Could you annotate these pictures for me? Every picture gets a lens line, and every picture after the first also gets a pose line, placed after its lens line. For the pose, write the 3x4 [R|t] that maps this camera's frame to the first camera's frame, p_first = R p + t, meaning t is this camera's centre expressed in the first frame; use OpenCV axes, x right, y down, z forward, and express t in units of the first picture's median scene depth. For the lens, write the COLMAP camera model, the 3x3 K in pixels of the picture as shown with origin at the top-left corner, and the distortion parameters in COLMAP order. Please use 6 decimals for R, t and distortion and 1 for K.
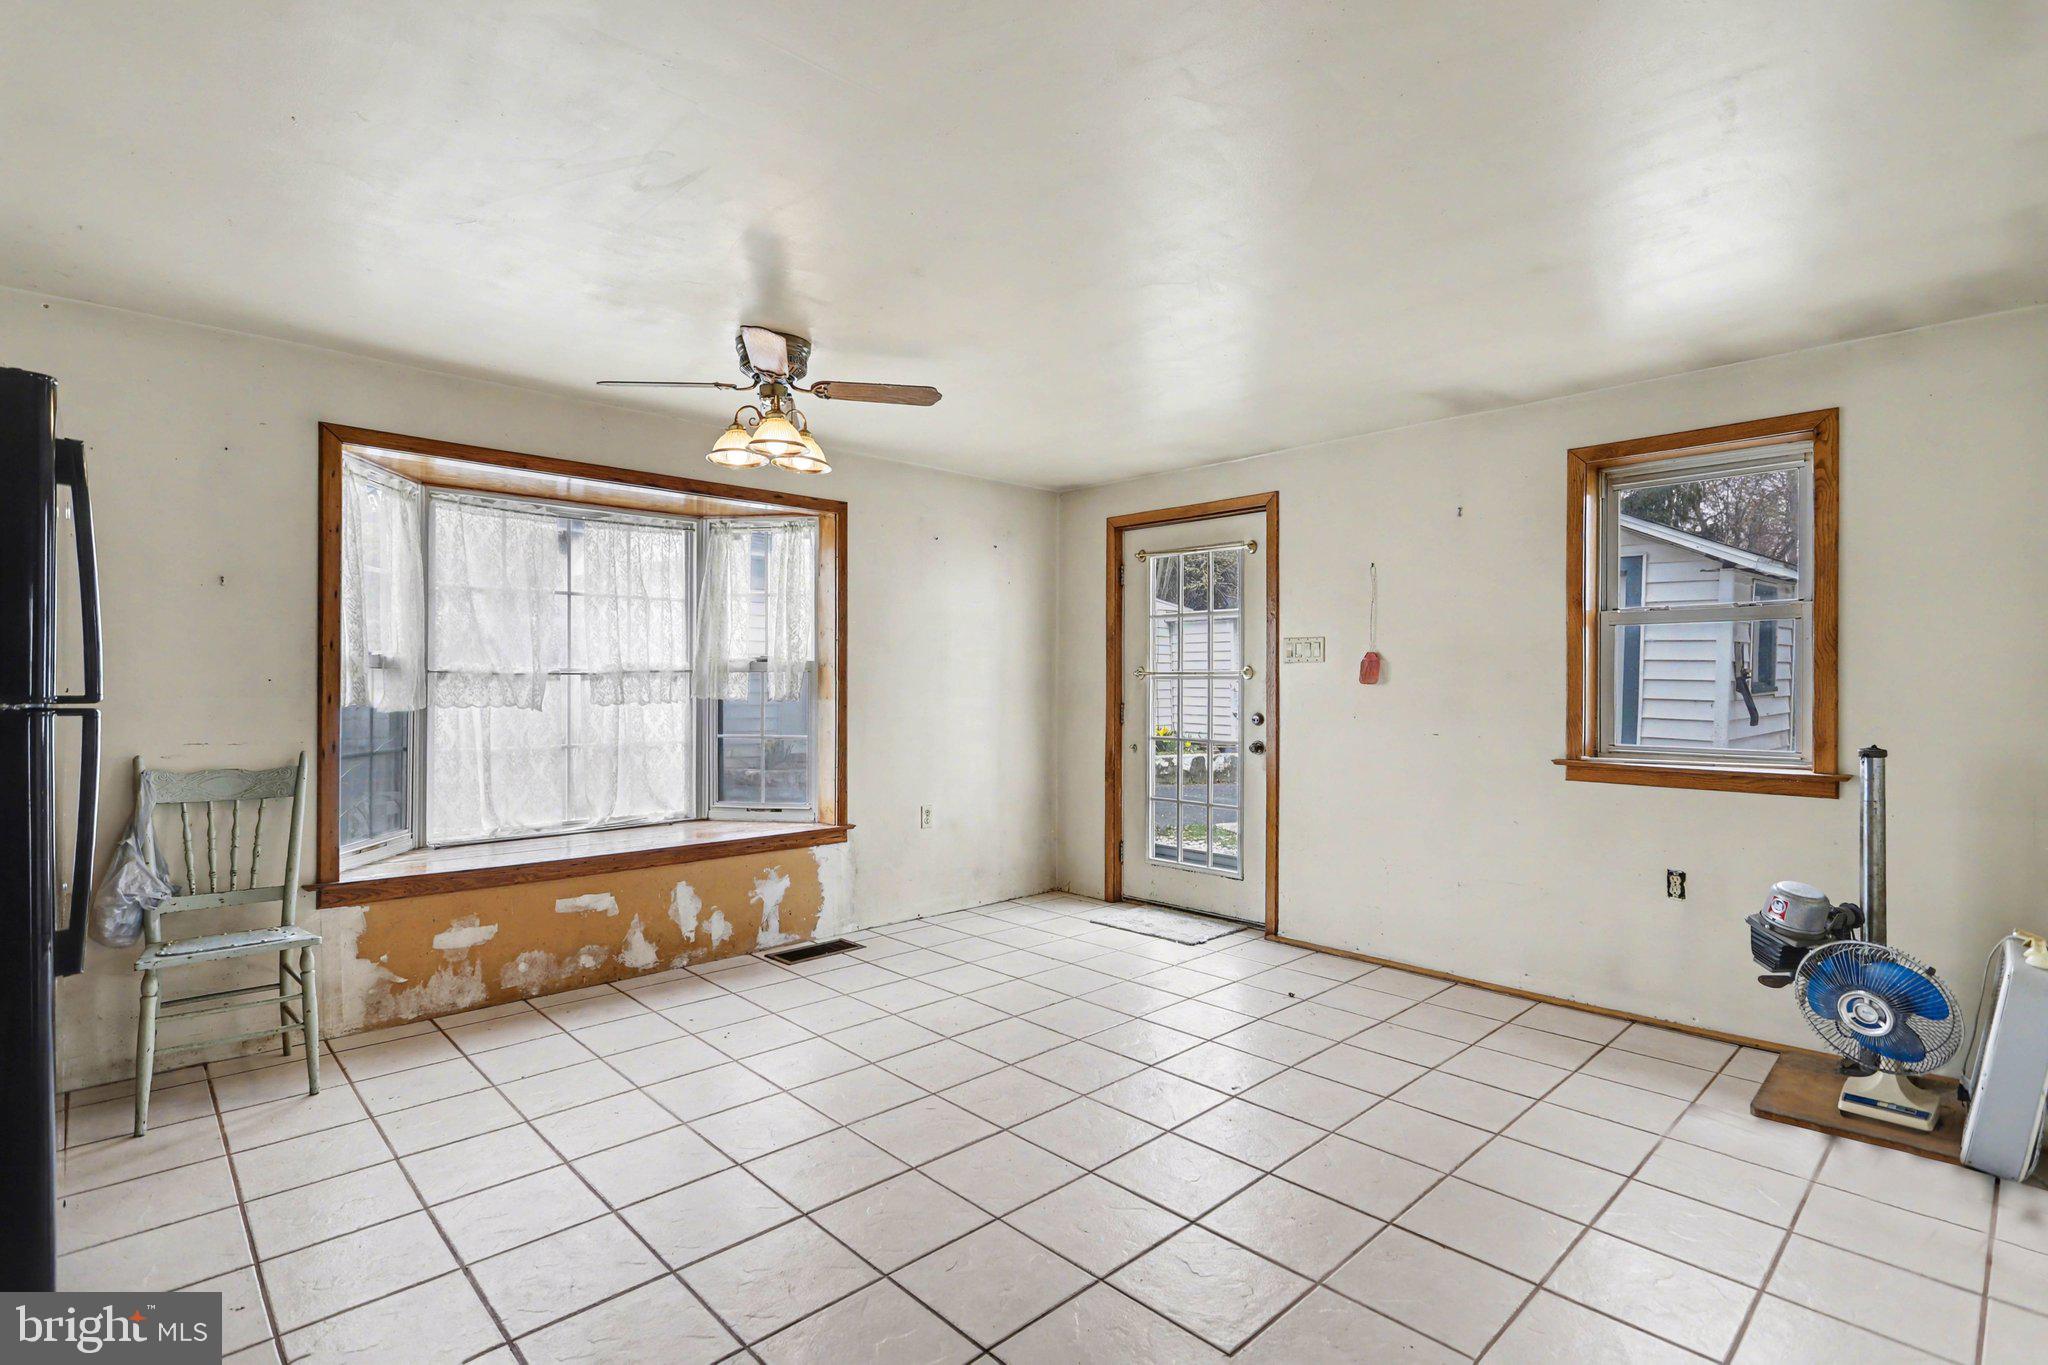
lens RADIAL K [[979.7, 0, 1022.6], [0, 979.7, 670.7], [0, 0, 1]] dist [-0.001725, 0.000511]
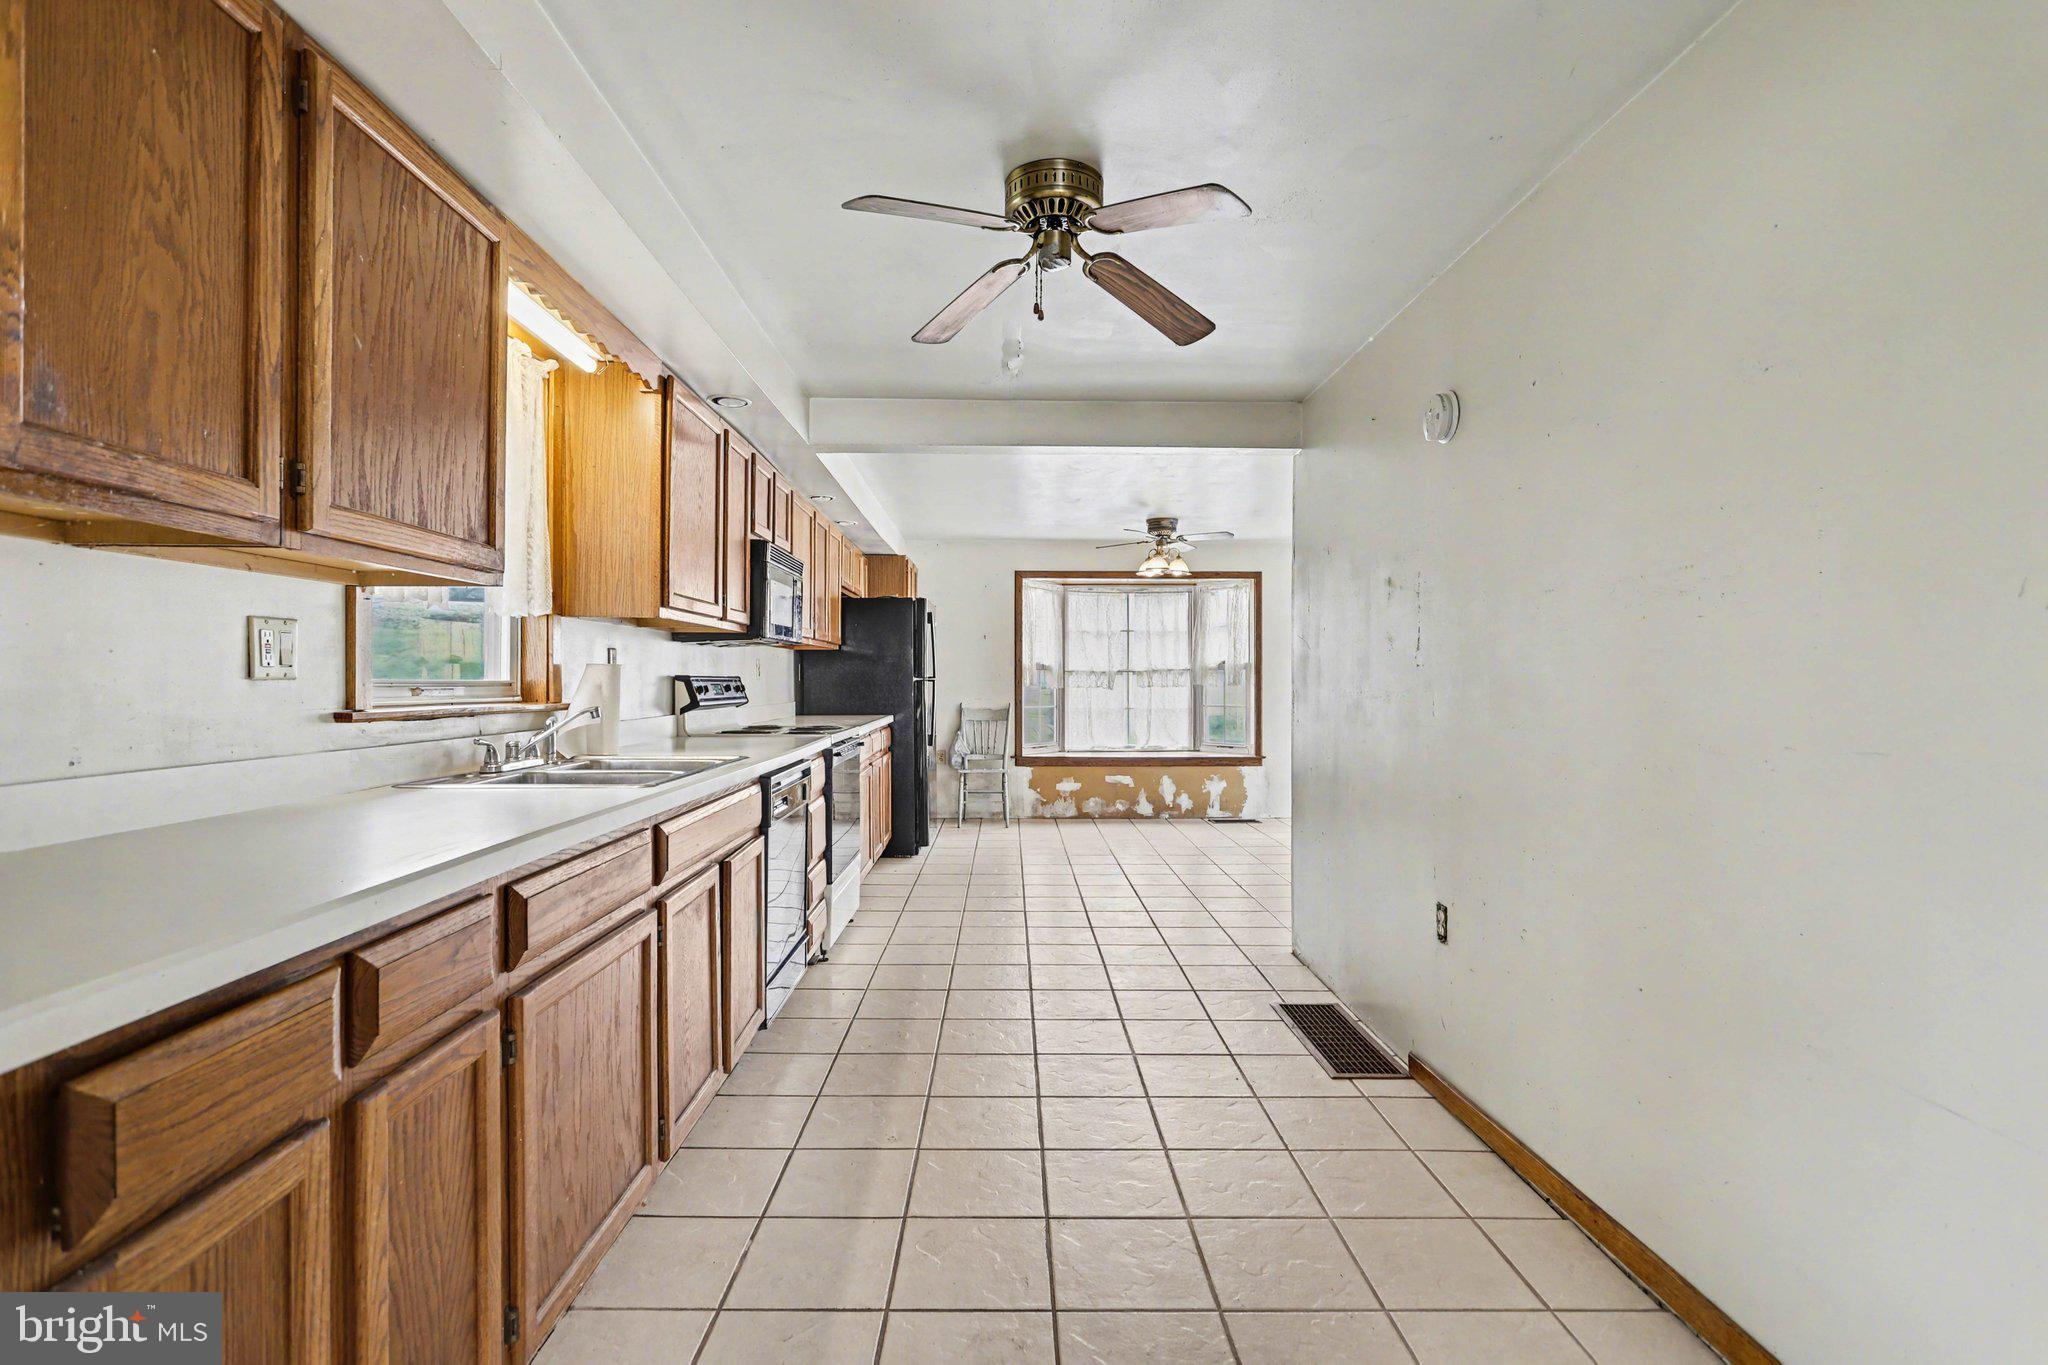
lens RADIAL K [[979.7, 0, 1027.9], [0, 979.7, 685.3], [0, 0, 1]] dist [-0.001725, 0.000511]
pose [[0.740883, -0.000325, -0.671634, 0.830739], [0.010004, 0.999894, 0.010552, 0.008578], [0.671560, -0.014536, 0.740808, -0.701119]]
